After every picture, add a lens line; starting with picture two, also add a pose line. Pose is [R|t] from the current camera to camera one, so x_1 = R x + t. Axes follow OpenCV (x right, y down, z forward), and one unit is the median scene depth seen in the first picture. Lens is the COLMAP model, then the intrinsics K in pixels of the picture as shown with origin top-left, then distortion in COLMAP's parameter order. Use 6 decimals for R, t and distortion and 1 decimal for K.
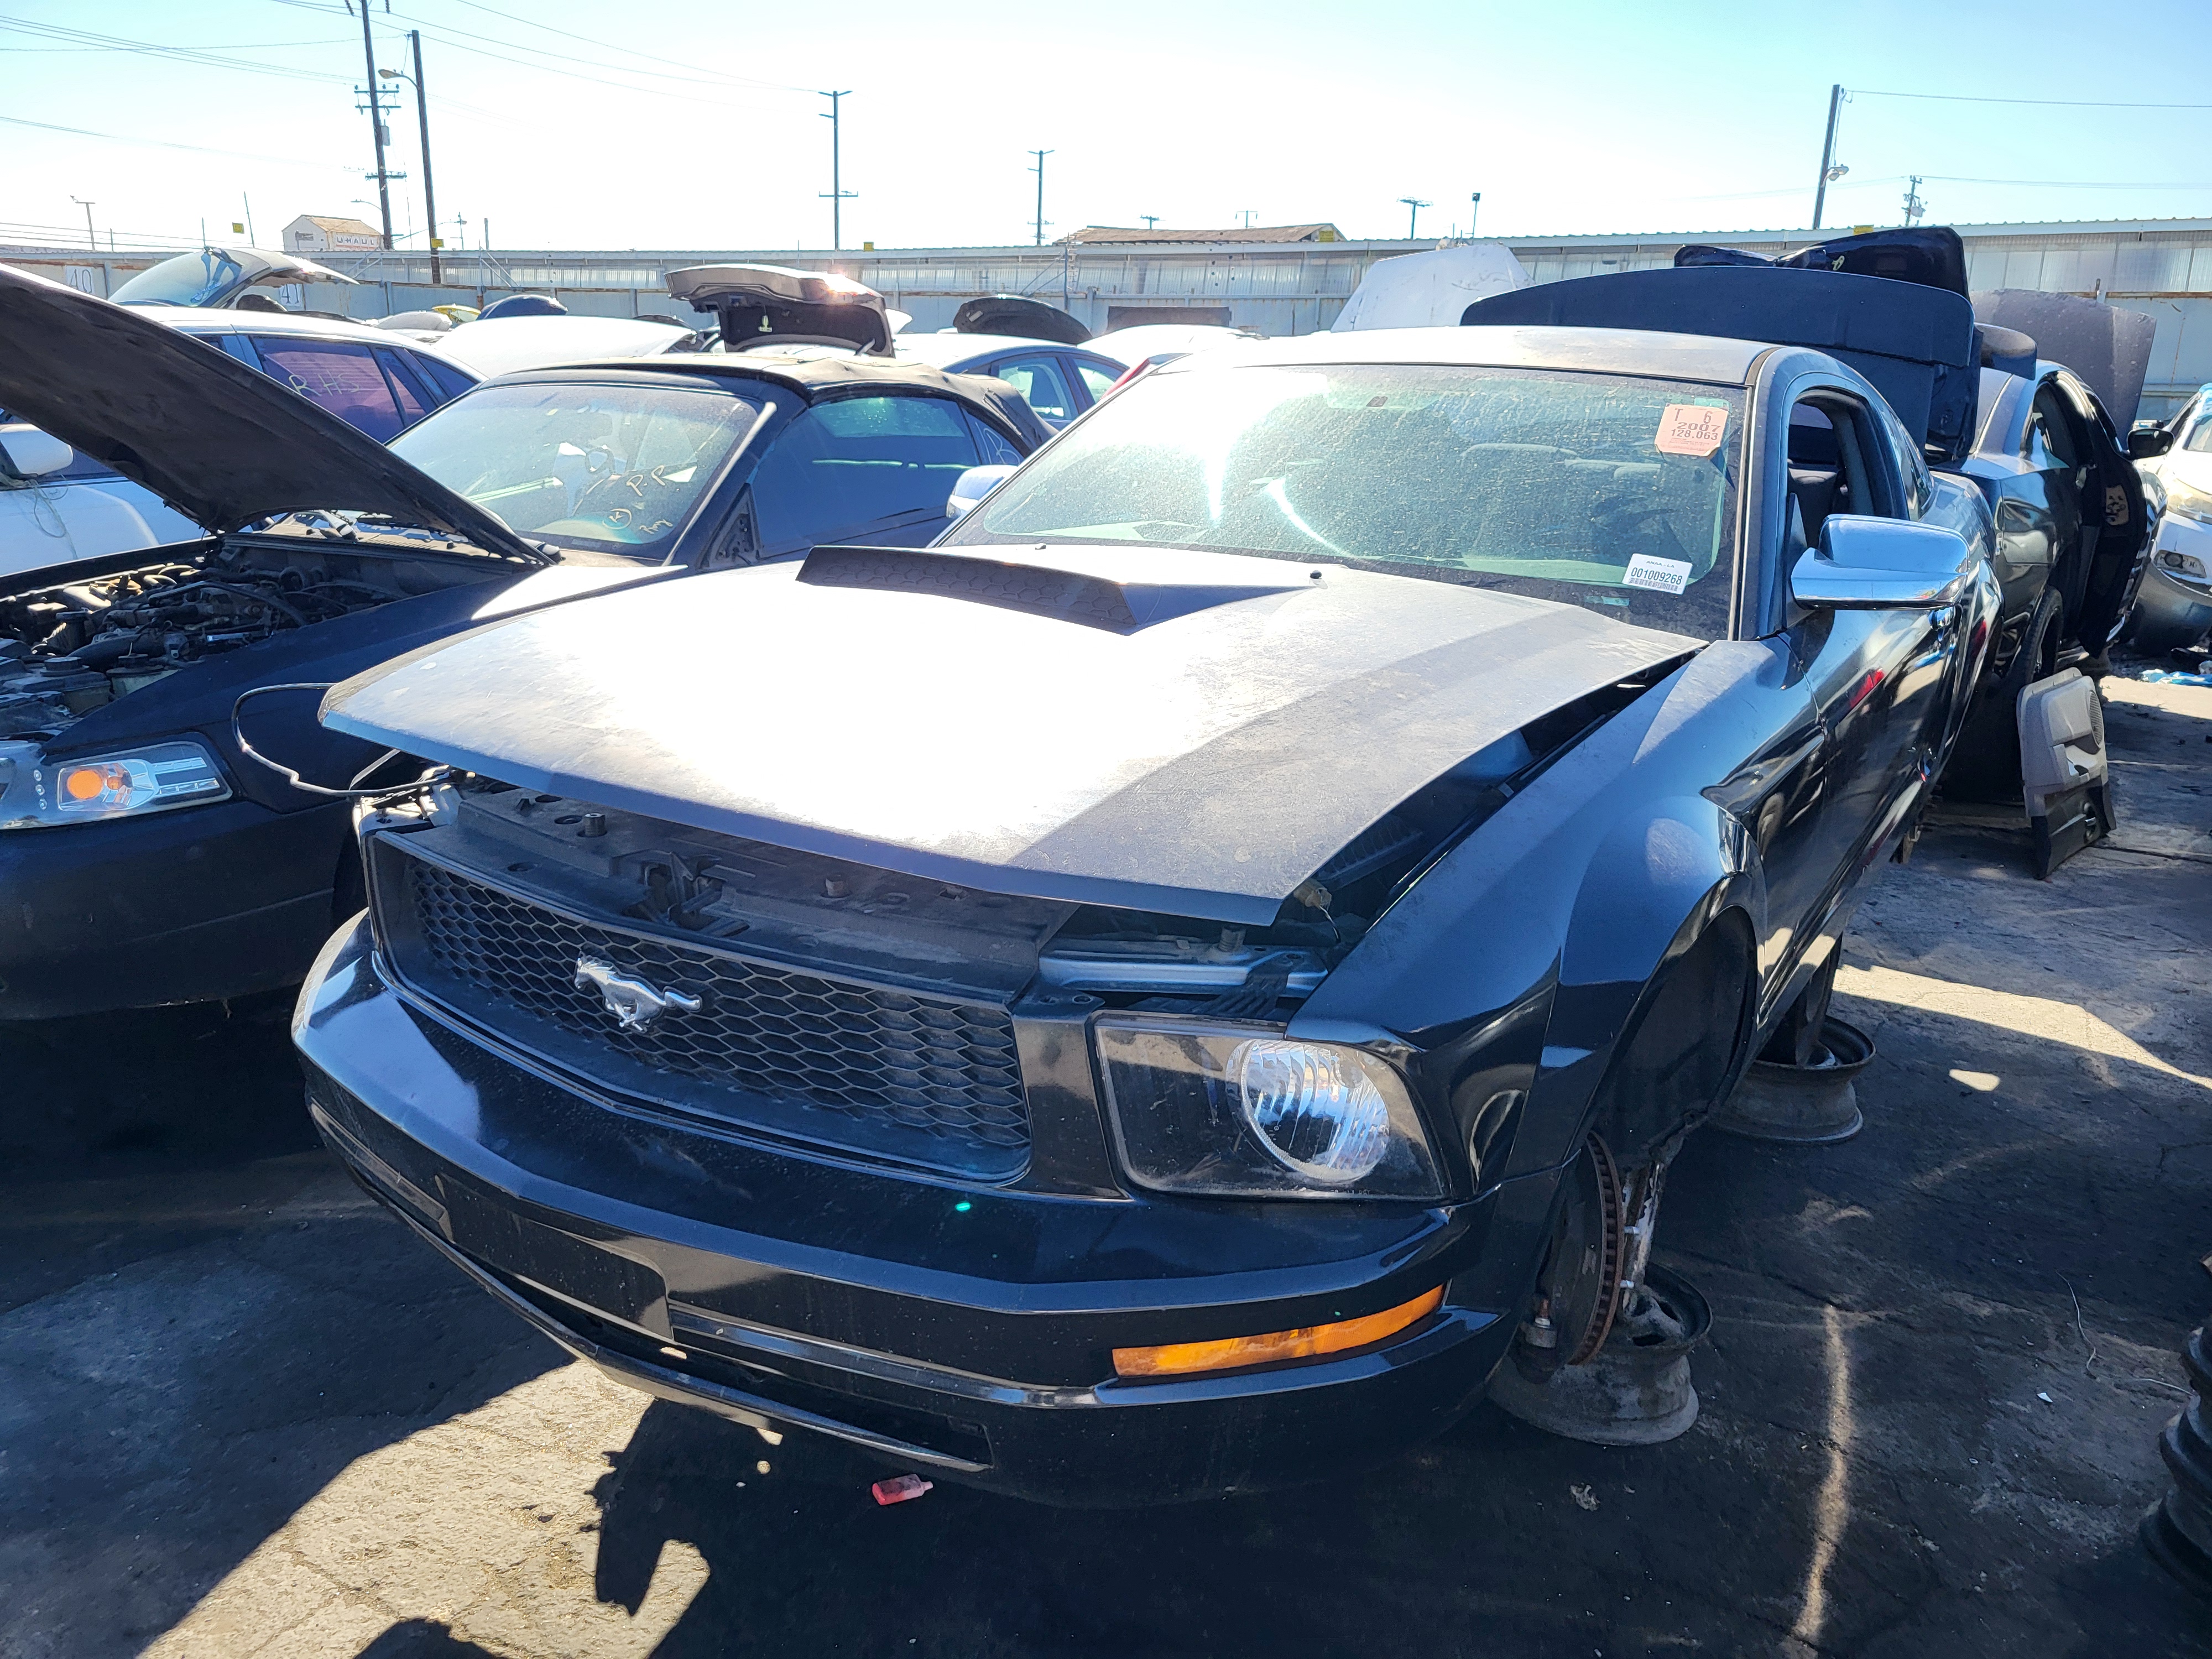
lens RADIAL K [[1629.2, 0, 1094.6], [0, 1629.2, 827.4], [0, 0, 1]] dist [0.054850, -0.036167]
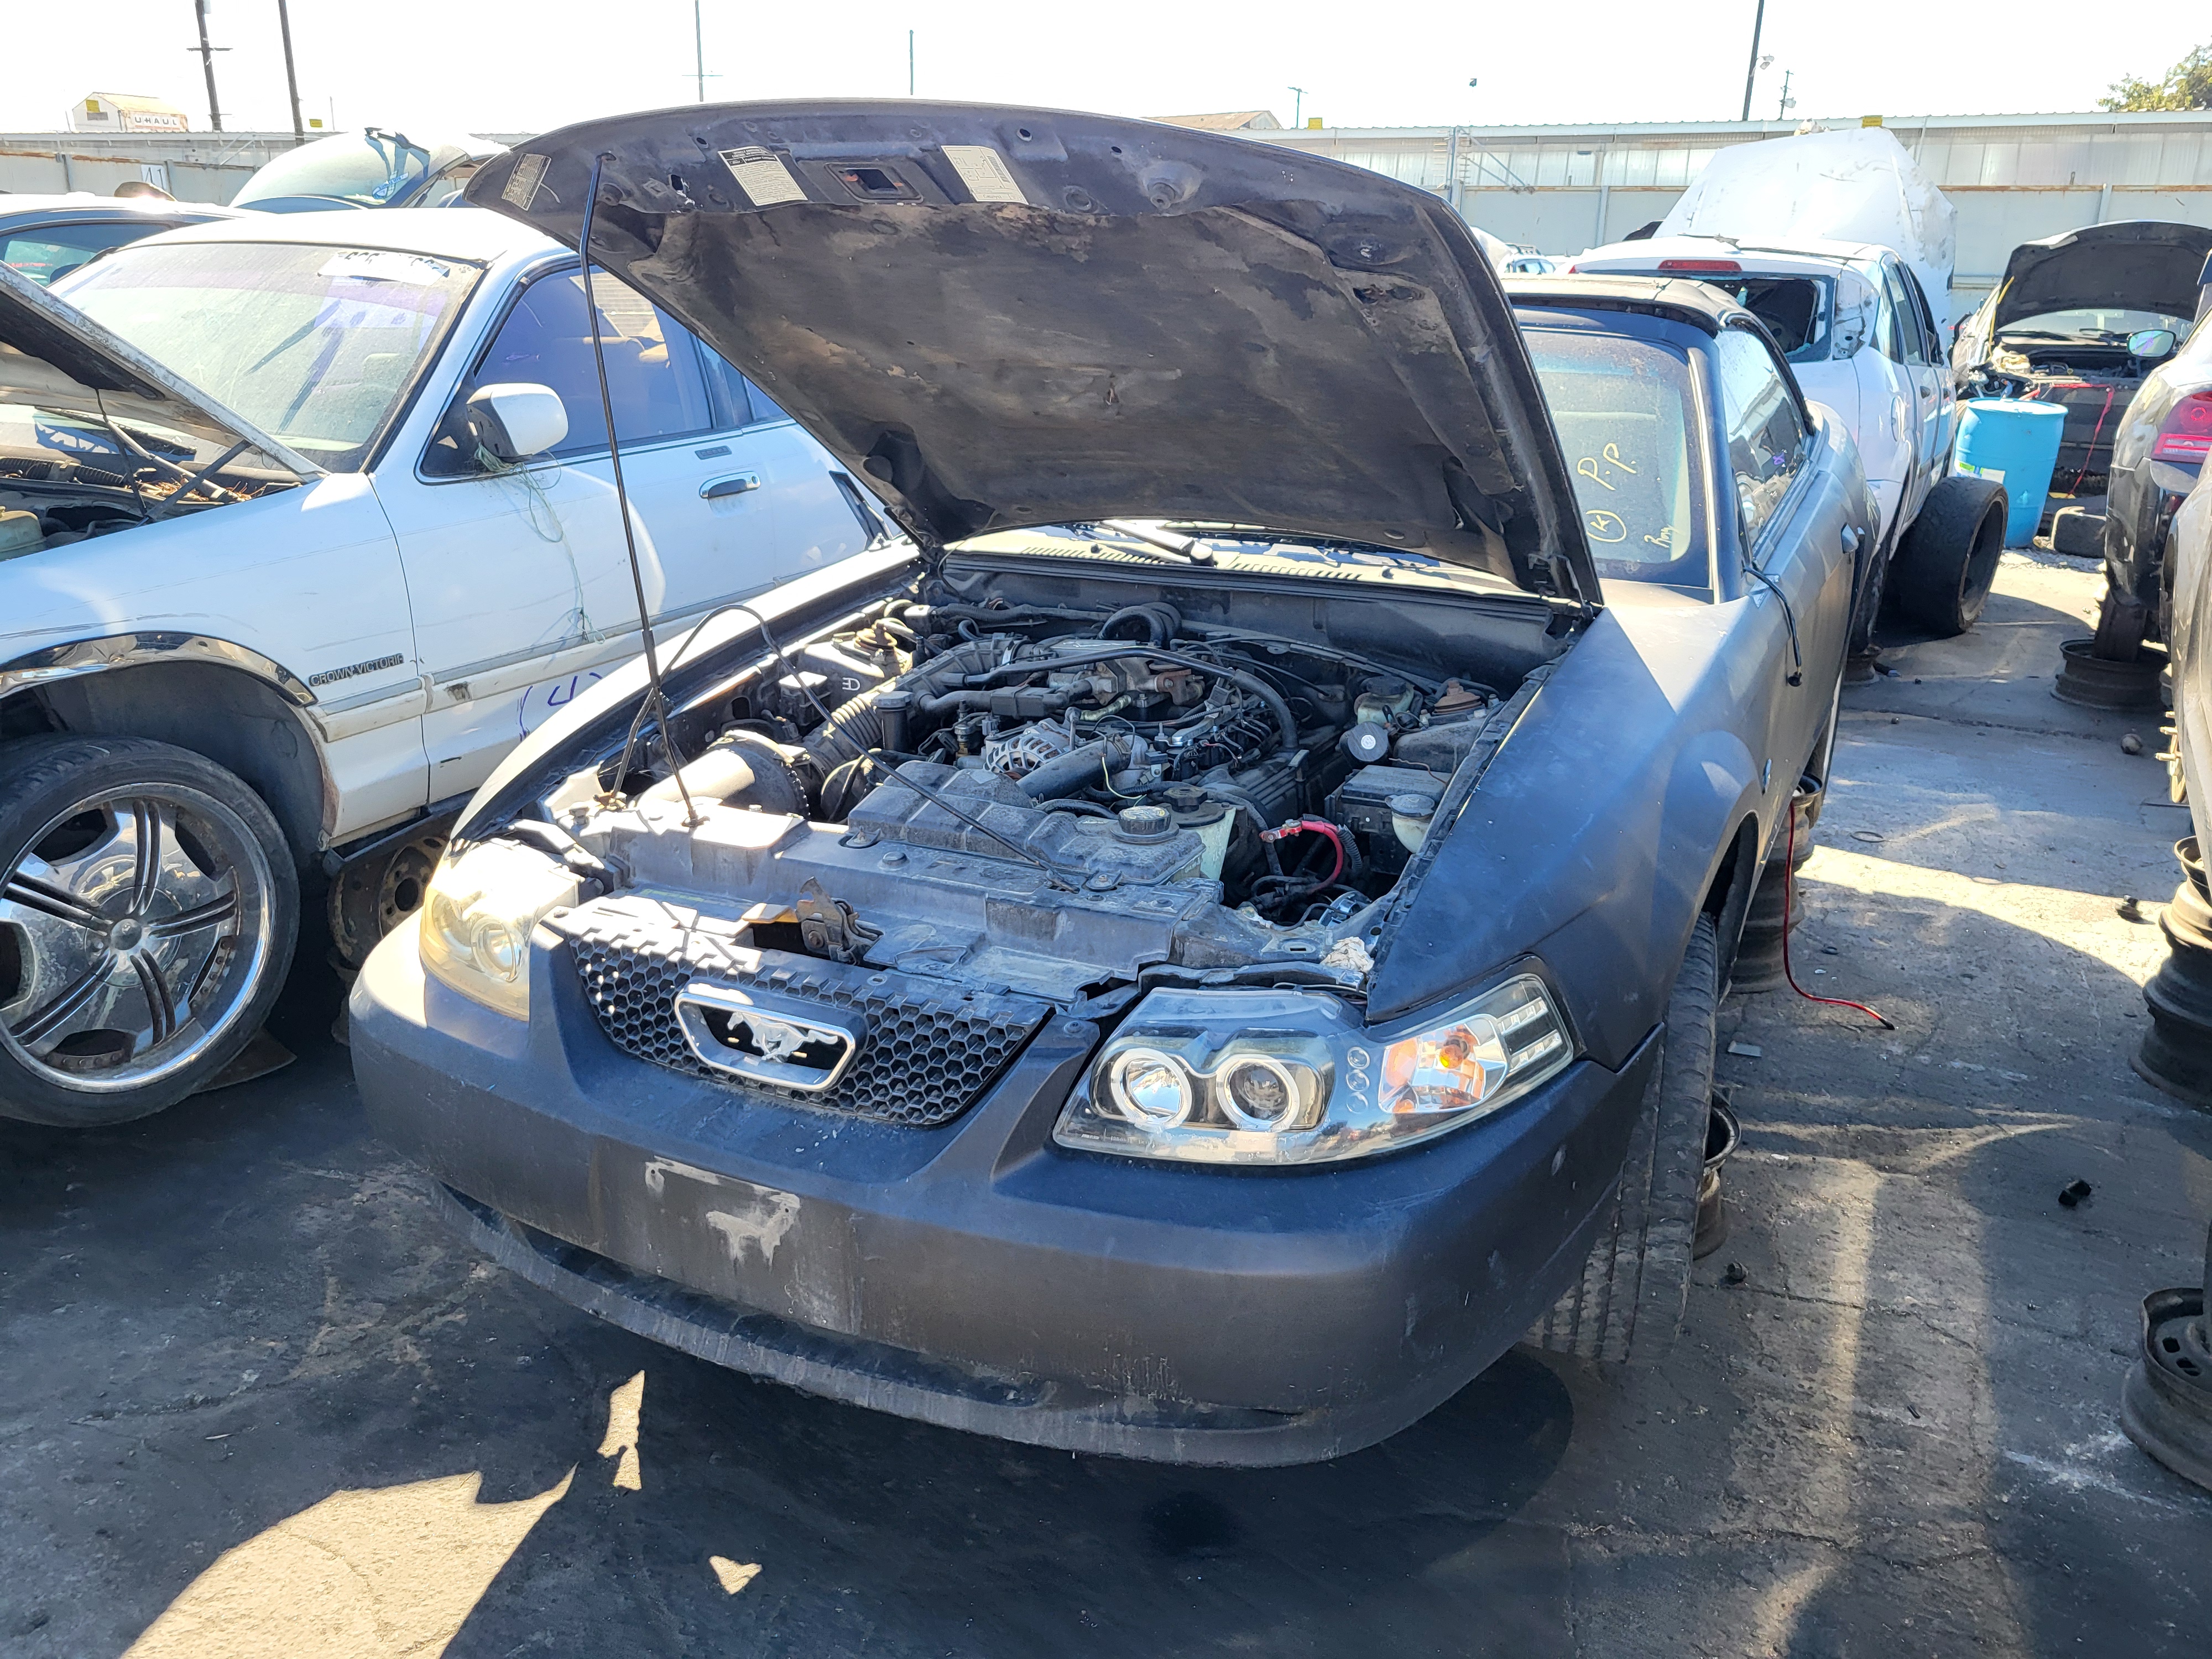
lens RADIAL K [[1629.2, 0, 1117.8], [0, 1629.2, 822.9], [0, 0, 1]] dist [0.054850, -0.036167]
pose [[0.994835, -0.035382, 0.095137, -0.414833], [0.029959, 0.997876, 0.057840, -0.079744], [-0.096981, -0.054691, 0.993782, 0.237845]]
